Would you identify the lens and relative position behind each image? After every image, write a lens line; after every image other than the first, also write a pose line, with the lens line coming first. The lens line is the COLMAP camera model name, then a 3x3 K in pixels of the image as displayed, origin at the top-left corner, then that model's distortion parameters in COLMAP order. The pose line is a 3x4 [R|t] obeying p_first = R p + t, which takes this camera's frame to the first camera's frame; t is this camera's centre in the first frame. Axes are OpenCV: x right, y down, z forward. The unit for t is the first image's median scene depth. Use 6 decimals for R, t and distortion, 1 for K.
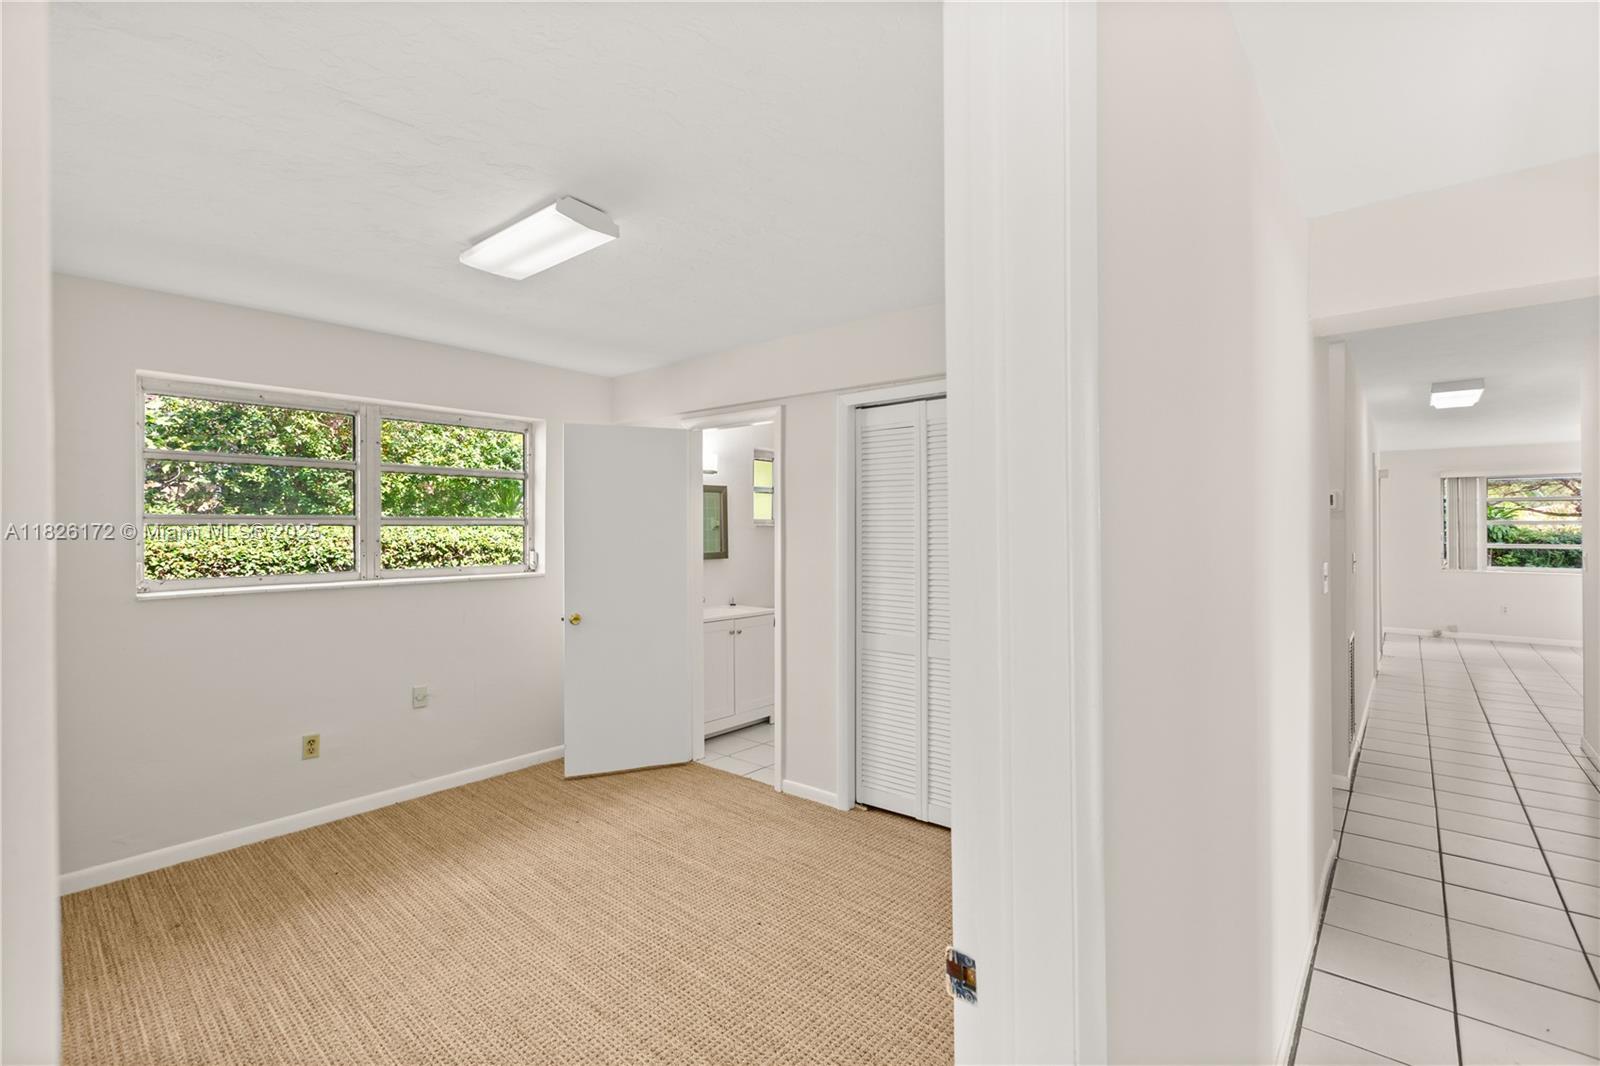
lens RADIAL K [[737.1, 0, 791.4], [0, 737.1, 502.7], [0, 0, 1]] dist [-0.001383, -0.000068]
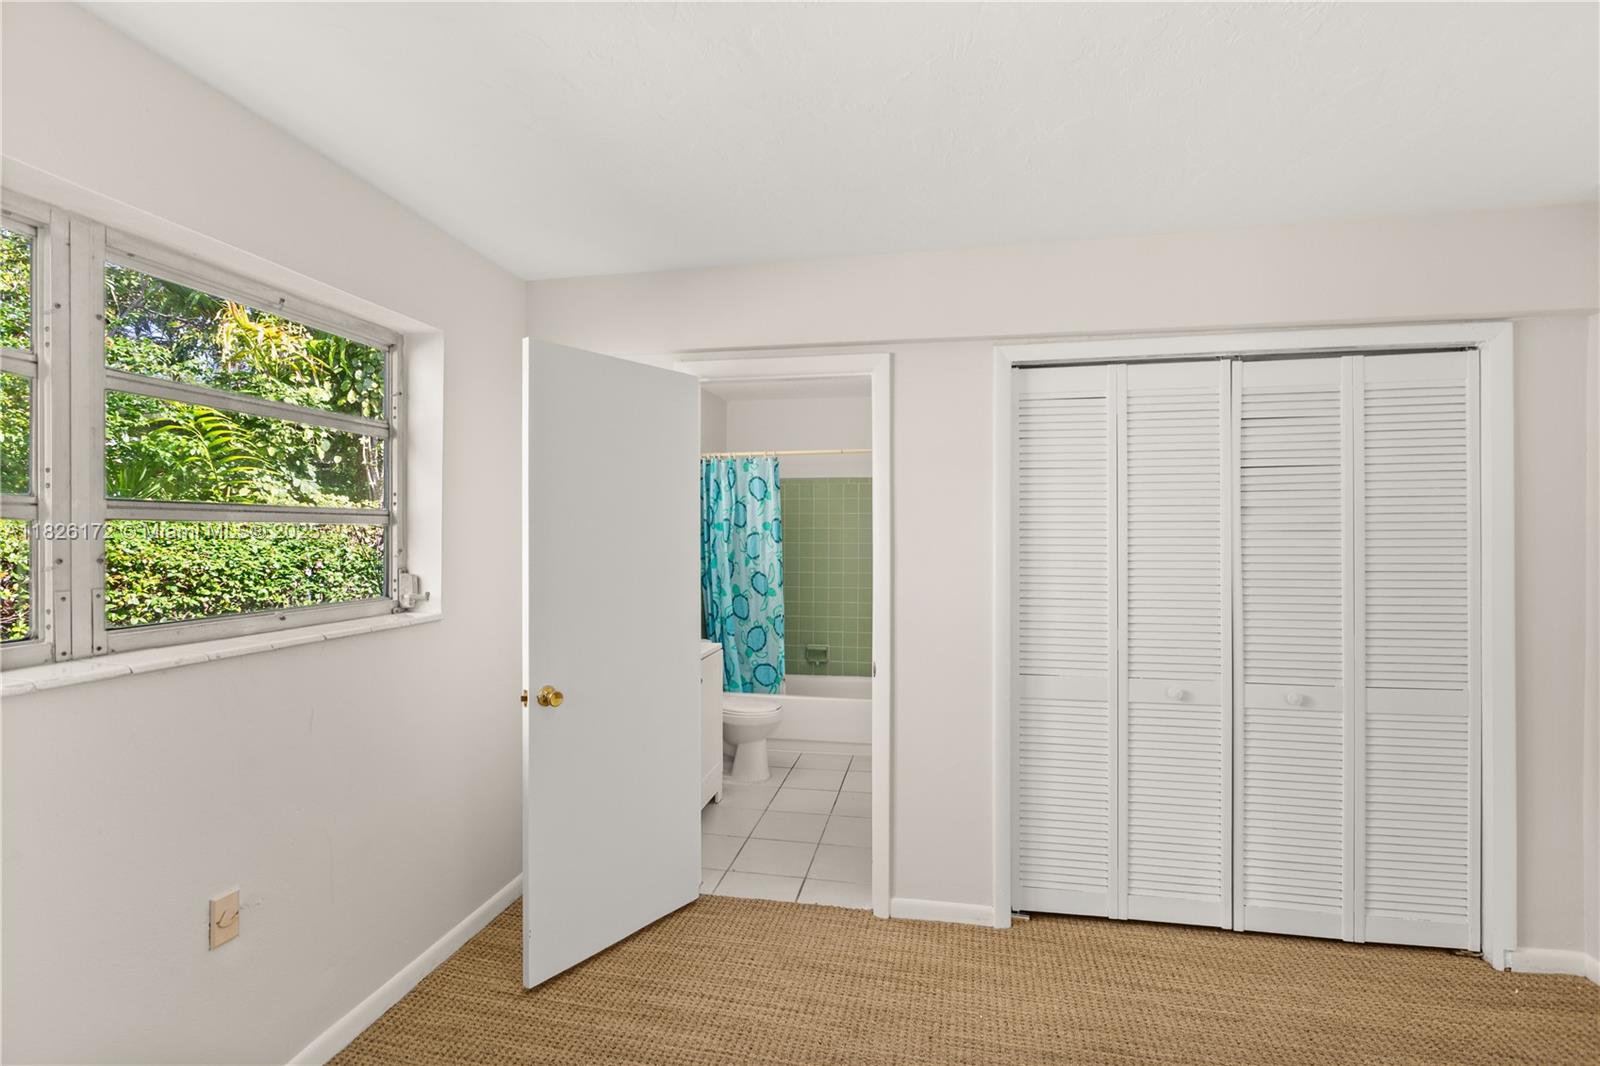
lens RADIAL K [[737.1, 0, 791.4], [0, 737.1, 502.7], [0, 0, 1]] dist [-0.001383, -0.000068]
pose [[0.864454, 0.018613, 0.502367, -0.445113], [-0.019863, 0.999799, -0.002863, 0.011686], [-0.502319, -0.007503, 0.864650, 0.461293]]
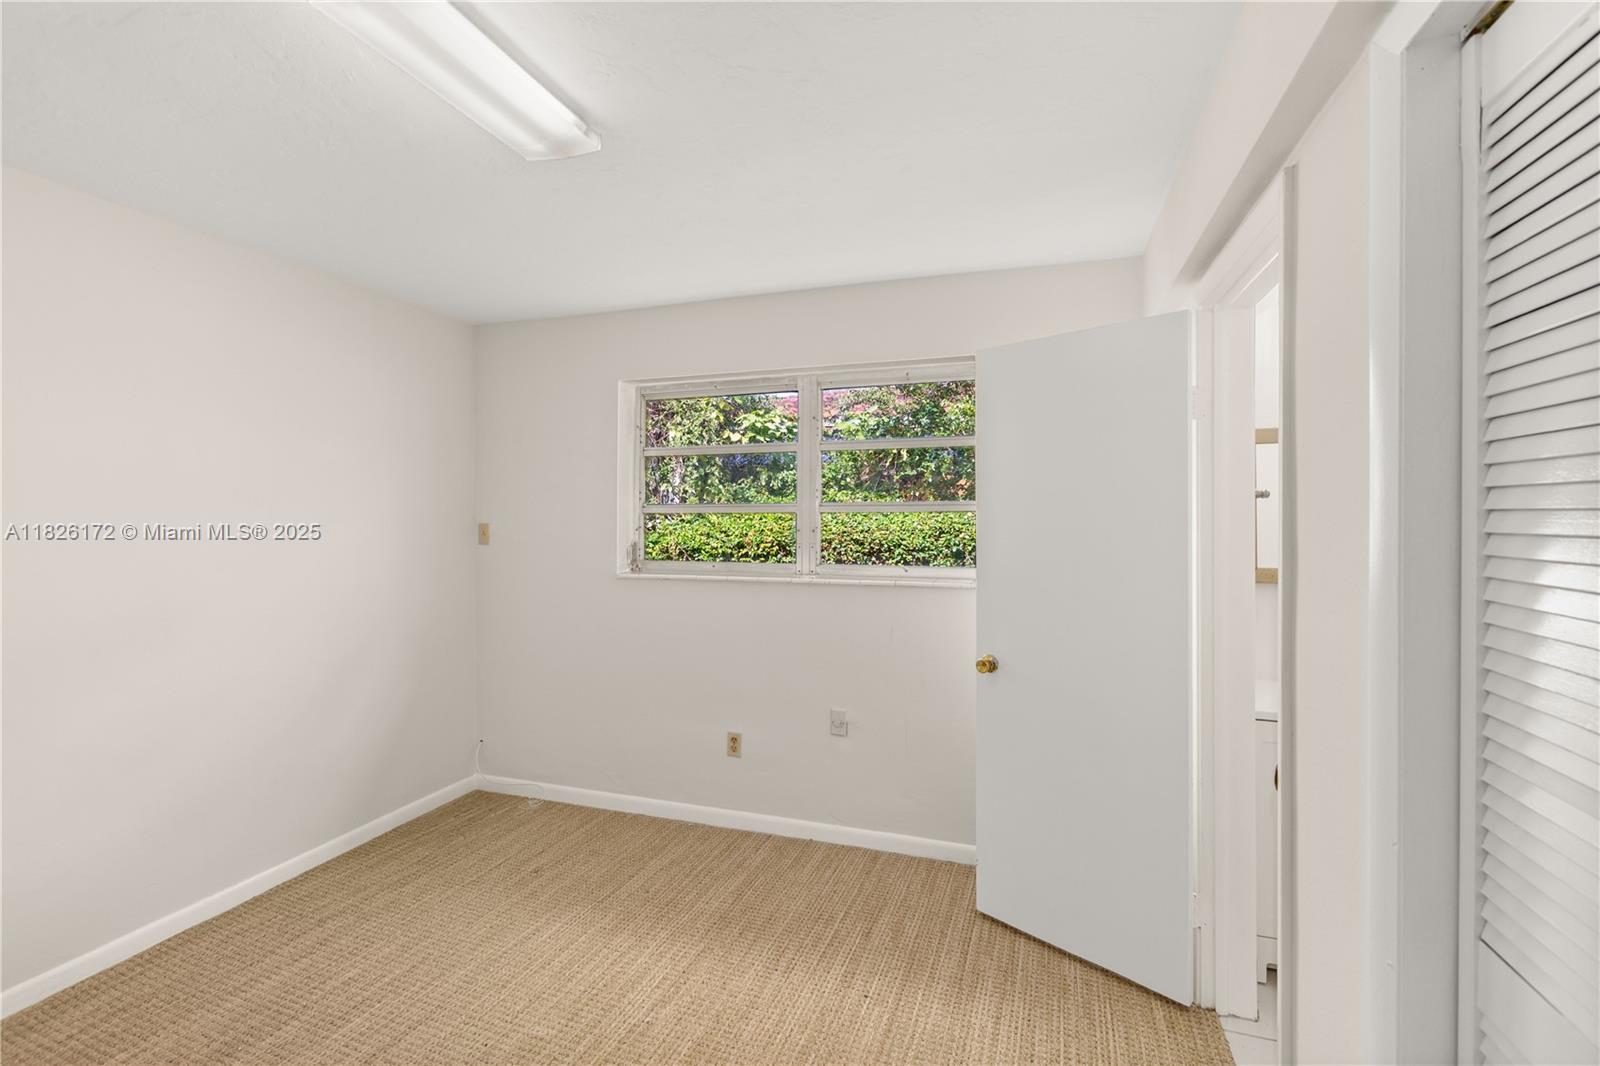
lens RADIAL K [[716.6, 0, 769.6], [0, 716.6, 517.2], [0, 0, 1]] dist [0.001005, 0.000167]
pose [[0.355115, 0.001573, -0.934821, 0.217455], [0.037157, 0.999185, 0.015797, 0.020827], [0.934084, -0.040344, 0.354767, 0.667368]]
